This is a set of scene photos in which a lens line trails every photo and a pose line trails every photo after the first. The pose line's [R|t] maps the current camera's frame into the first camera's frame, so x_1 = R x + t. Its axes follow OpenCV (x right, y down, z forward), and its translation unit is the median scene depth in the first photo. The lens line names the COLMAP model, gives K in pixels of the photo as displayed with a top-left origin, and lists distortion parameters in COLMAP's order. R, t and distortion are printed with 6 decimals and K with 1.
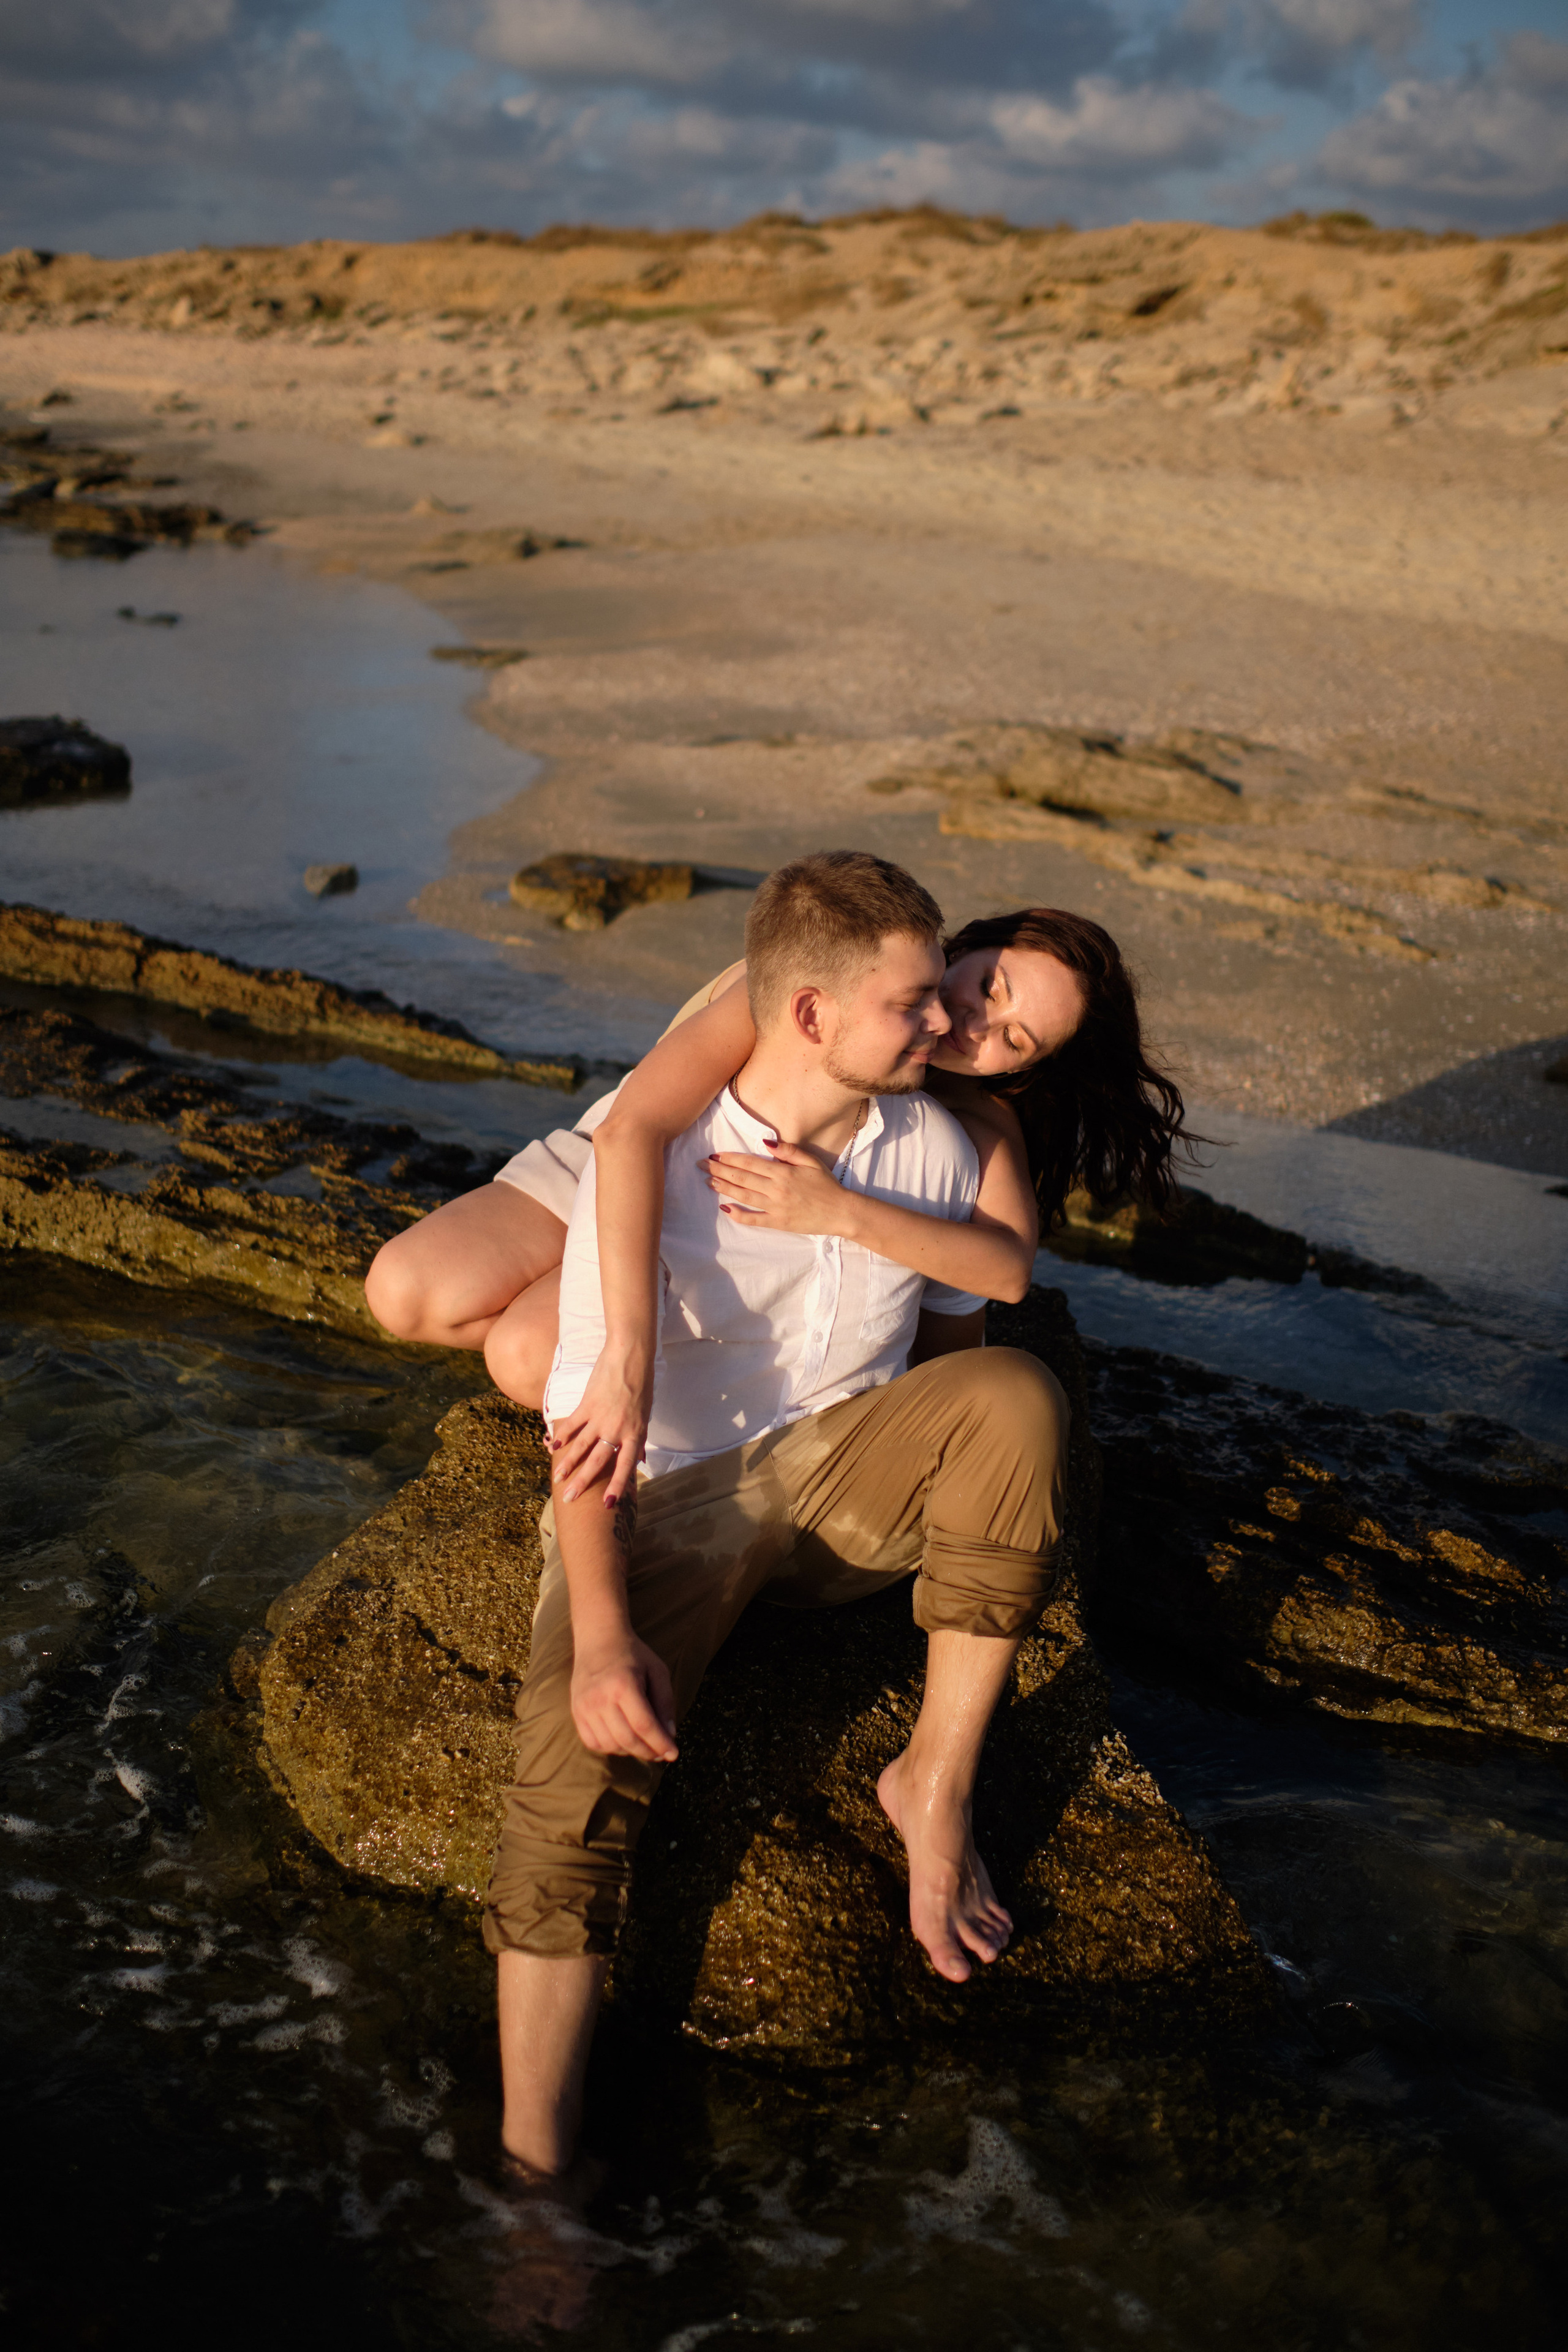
lens RADIAL K [[2509.3, 0, 784.4], [0, 2509.3, 1171.9], [0, 0, 1]] dist [0.005027, 0.000000]
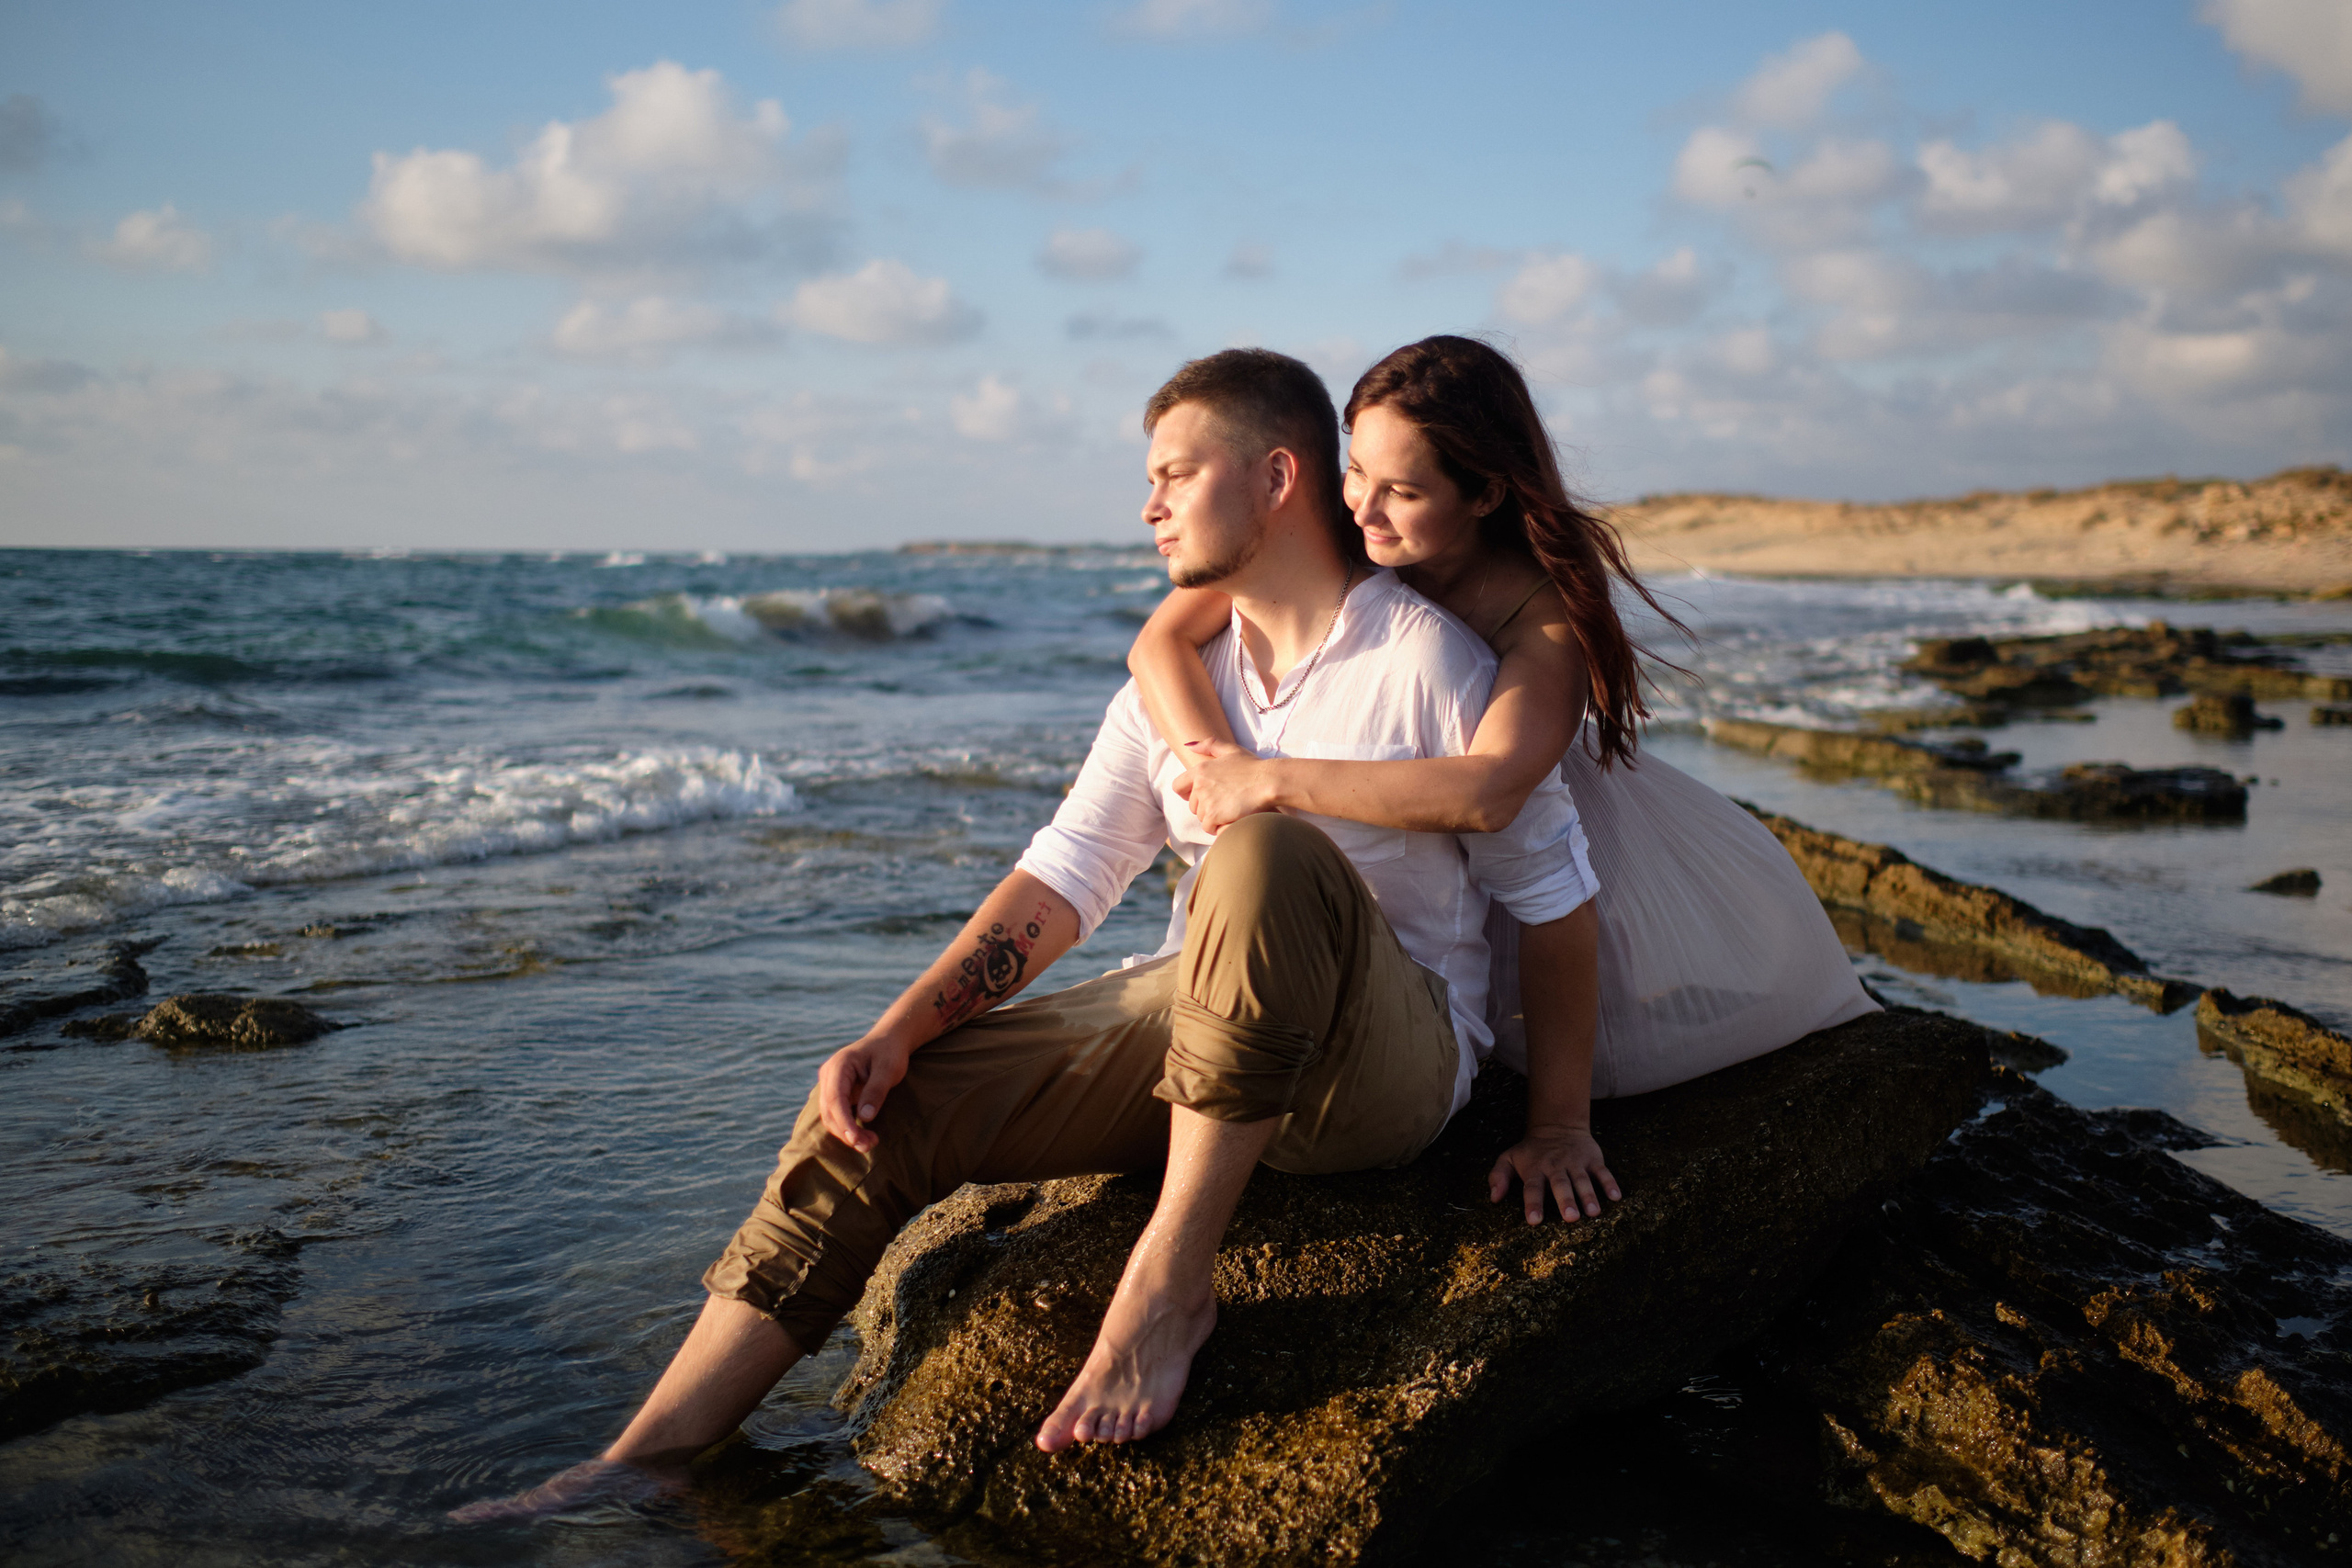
lens RADIAL K [[2708.4, 0, 1188.2], [0, 2708.4, 685.6], [0, 0, 1]] dist [-0.006530, 0.000000]
pose [[0.634952, 0.005276, -0.772533, 0.316648], [-0.232171, 0.955055, -0.184301, 0.082425], [0.736840, 0.296382, 0.607639, 0.137264]]
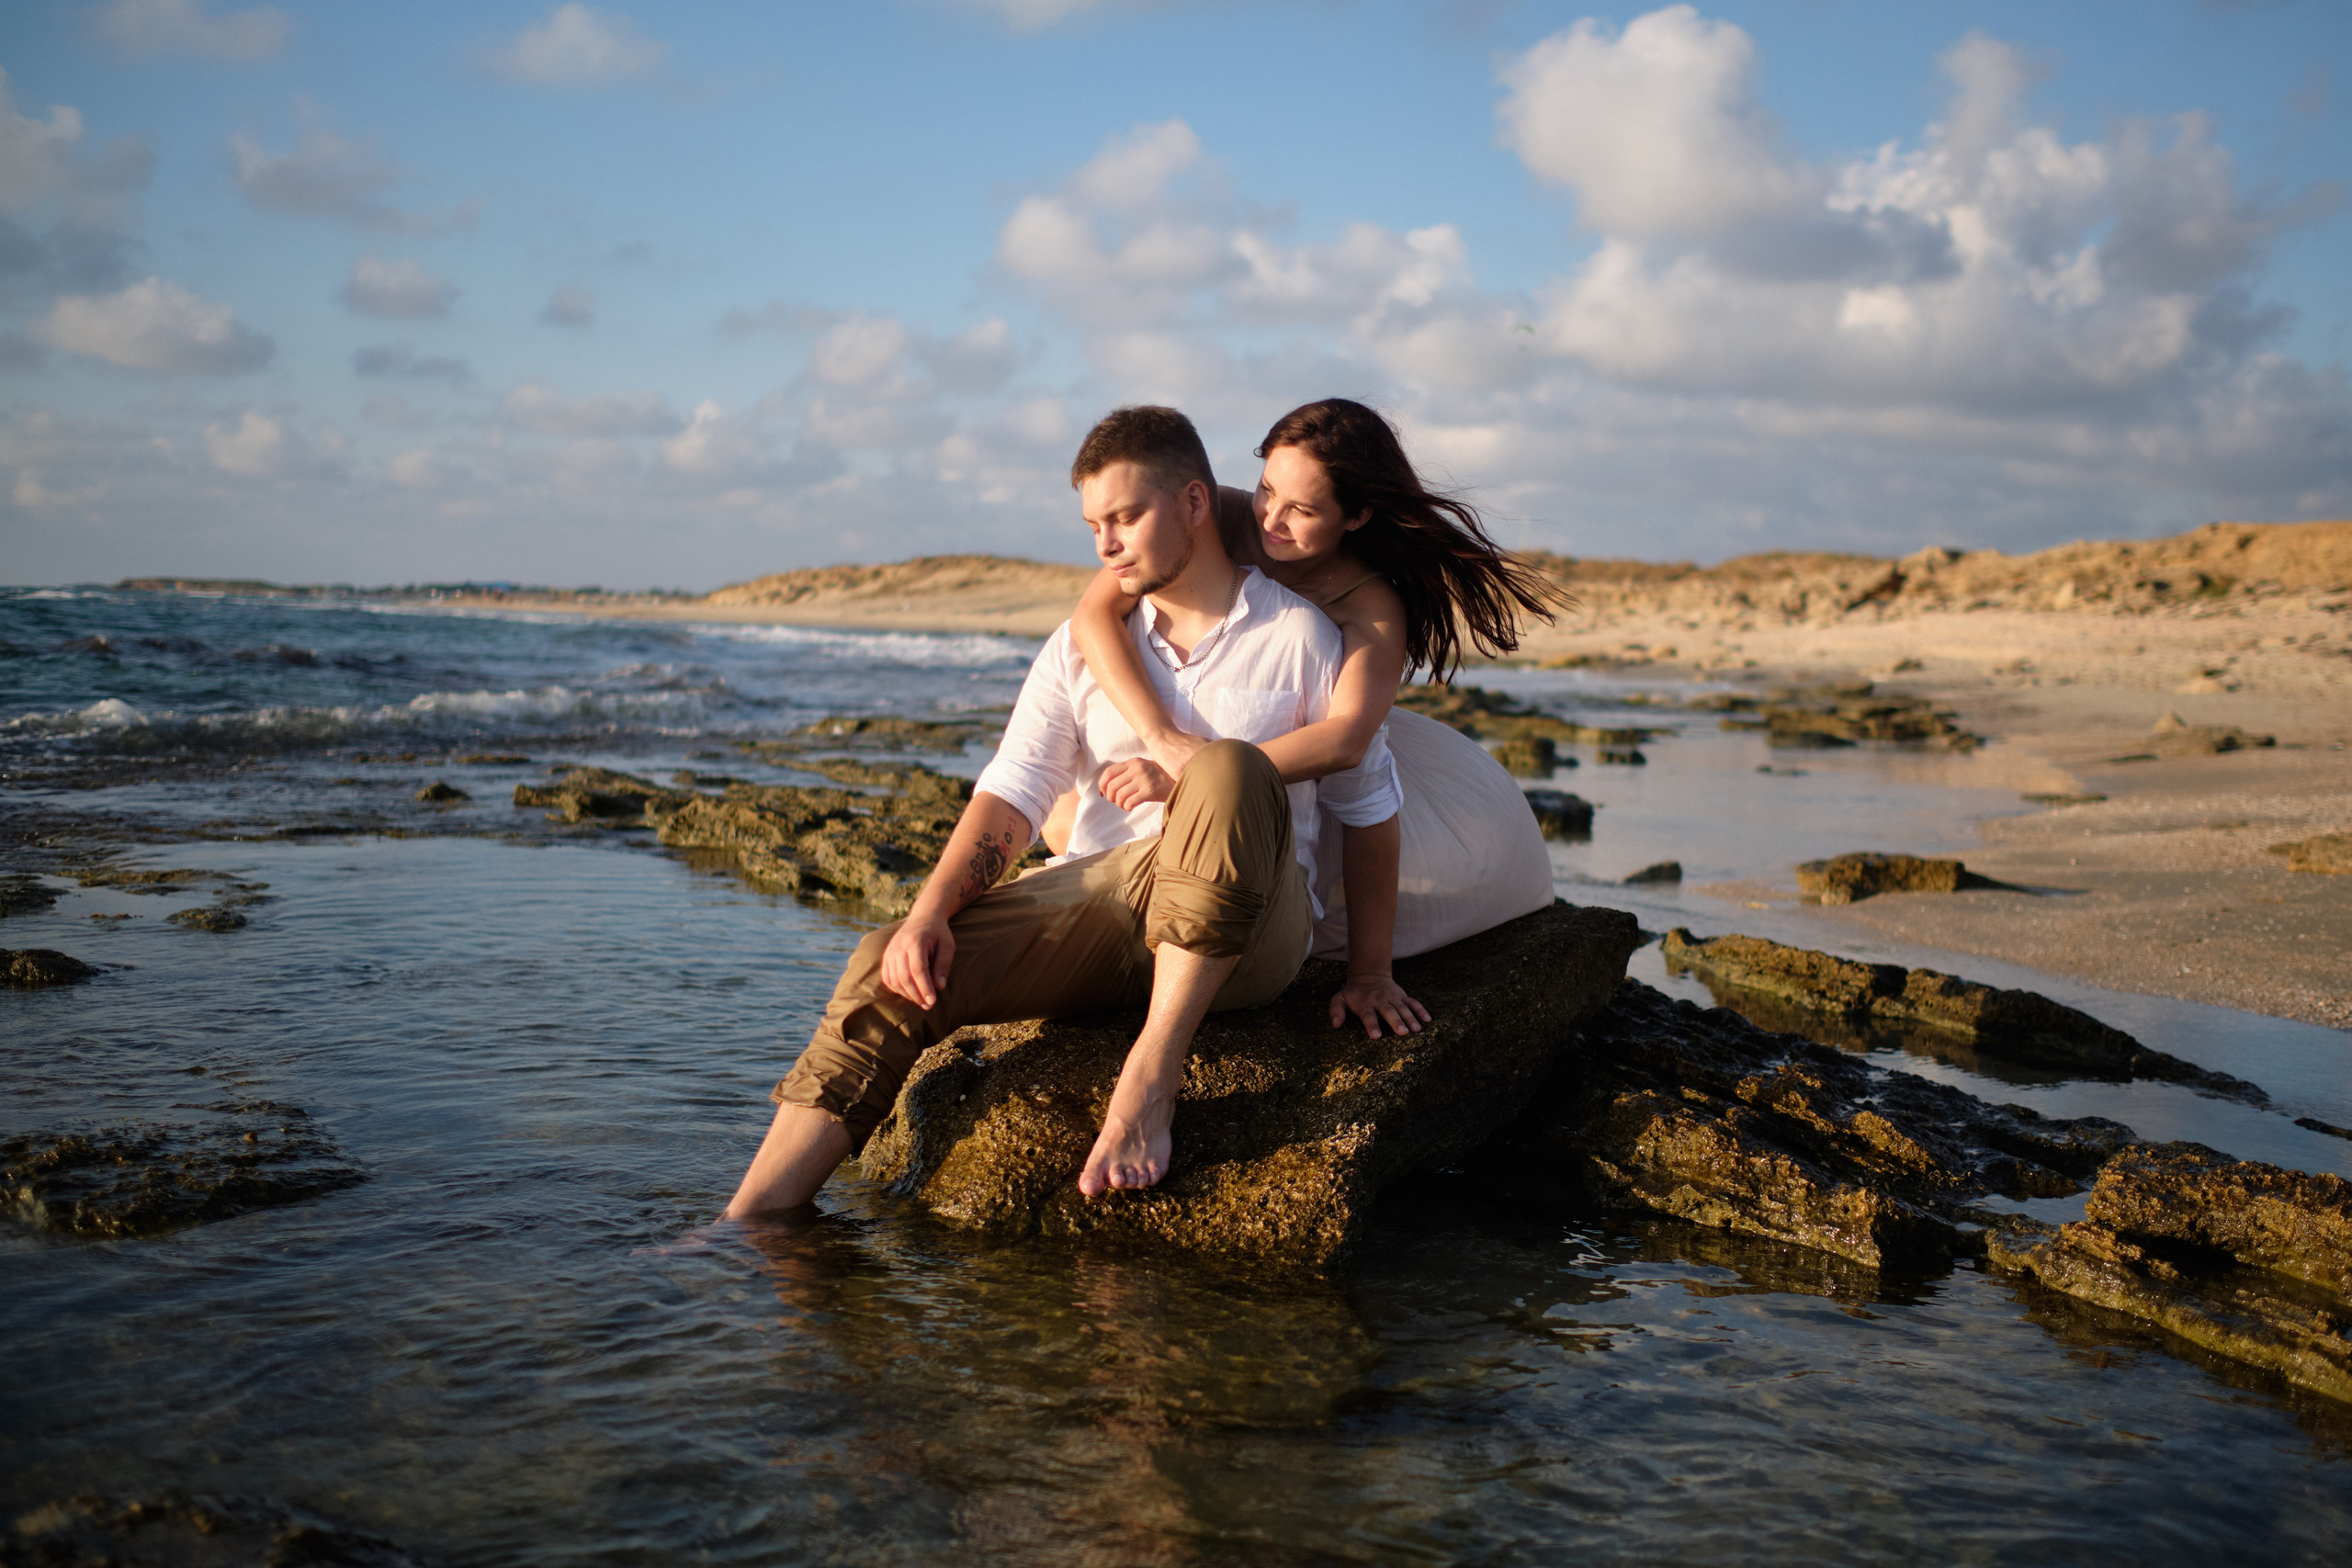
lens RADIAL K [[2708.4, 0, 1180.3], [0, 2708.4, 788.4], [0, 0, 1]] dist [-0.006530, 0.000000]
pose [[0.823229, 0.025447, -0.567139, 0.323551], [-0.186654, 0.955588, -0.228060, 0.158581], [0.536148, 0.293604, 0.791417, -0.038884]]
